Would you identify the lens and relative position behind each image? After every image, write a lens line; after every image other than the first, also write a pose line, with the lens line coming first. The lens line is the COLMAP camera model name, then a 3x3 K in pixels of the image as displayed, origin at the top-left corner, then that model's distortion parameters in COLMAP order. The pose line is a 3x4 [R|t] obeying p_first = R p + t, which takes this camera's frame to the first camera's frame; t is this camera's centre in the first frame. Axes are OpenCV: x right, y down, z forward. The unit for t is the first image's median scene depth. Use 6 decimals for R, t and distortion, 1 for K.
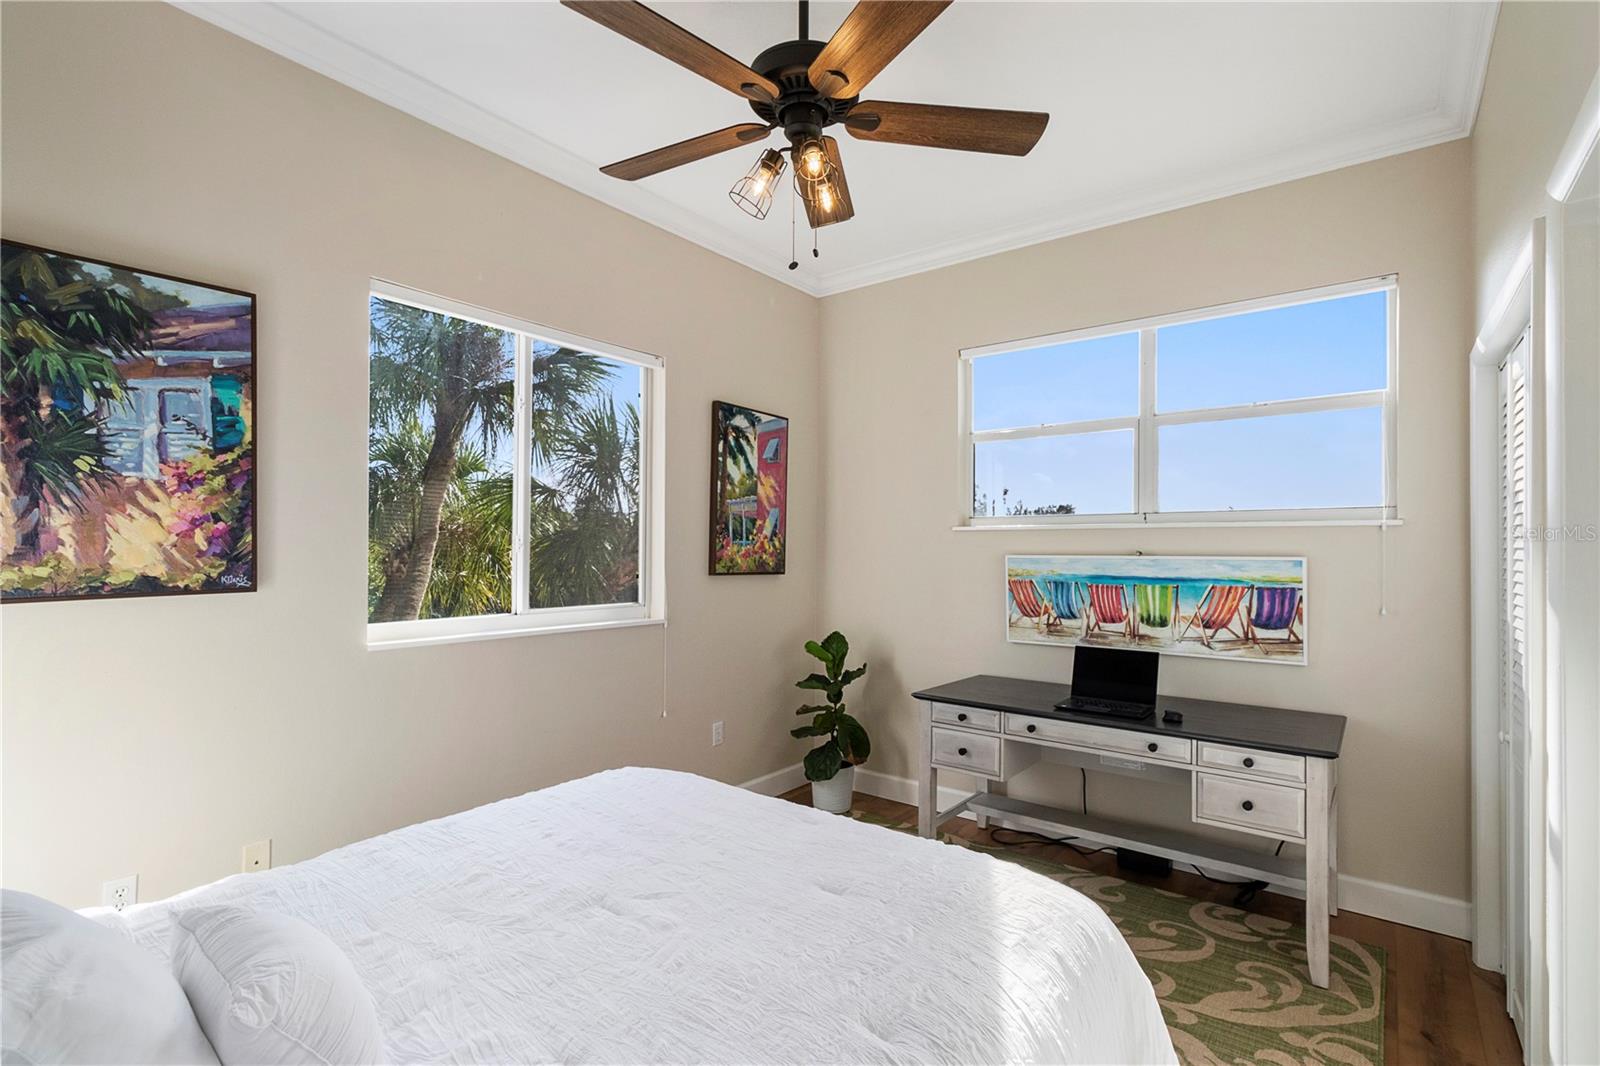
lens RADIAL K [[746.0, 0, 799.7], [0, 746.0, 544.3], [0, 0, 1]] dist [0.004957, -0.000513]
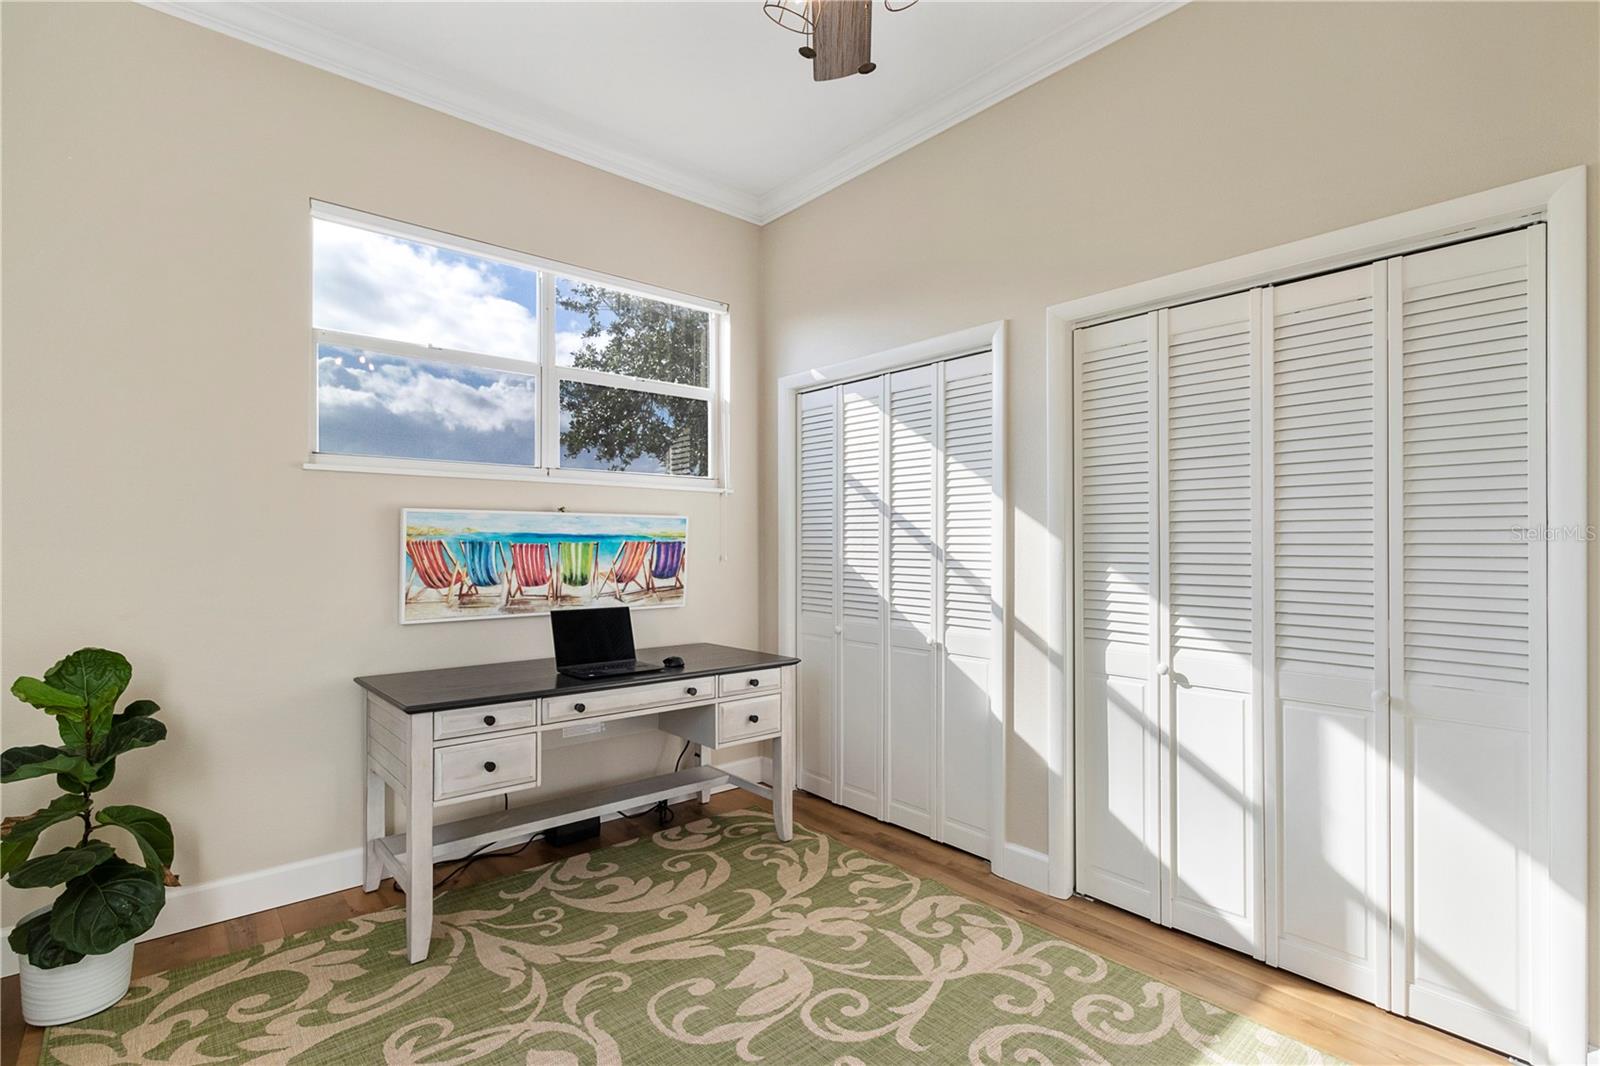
lens RADIAL K [[746.0, 0, 803.9], [0, 746.0, 539.5], [0, 0, 1]] dist [0.004957, -0.000513]
pose [[0.208059, 0.000510, 0.978116, -0.558505], [-0.008406, 0.999964, 0.001267, 0.063266], [-0.978080, -0.008485, 0.208056, 0.692222]]
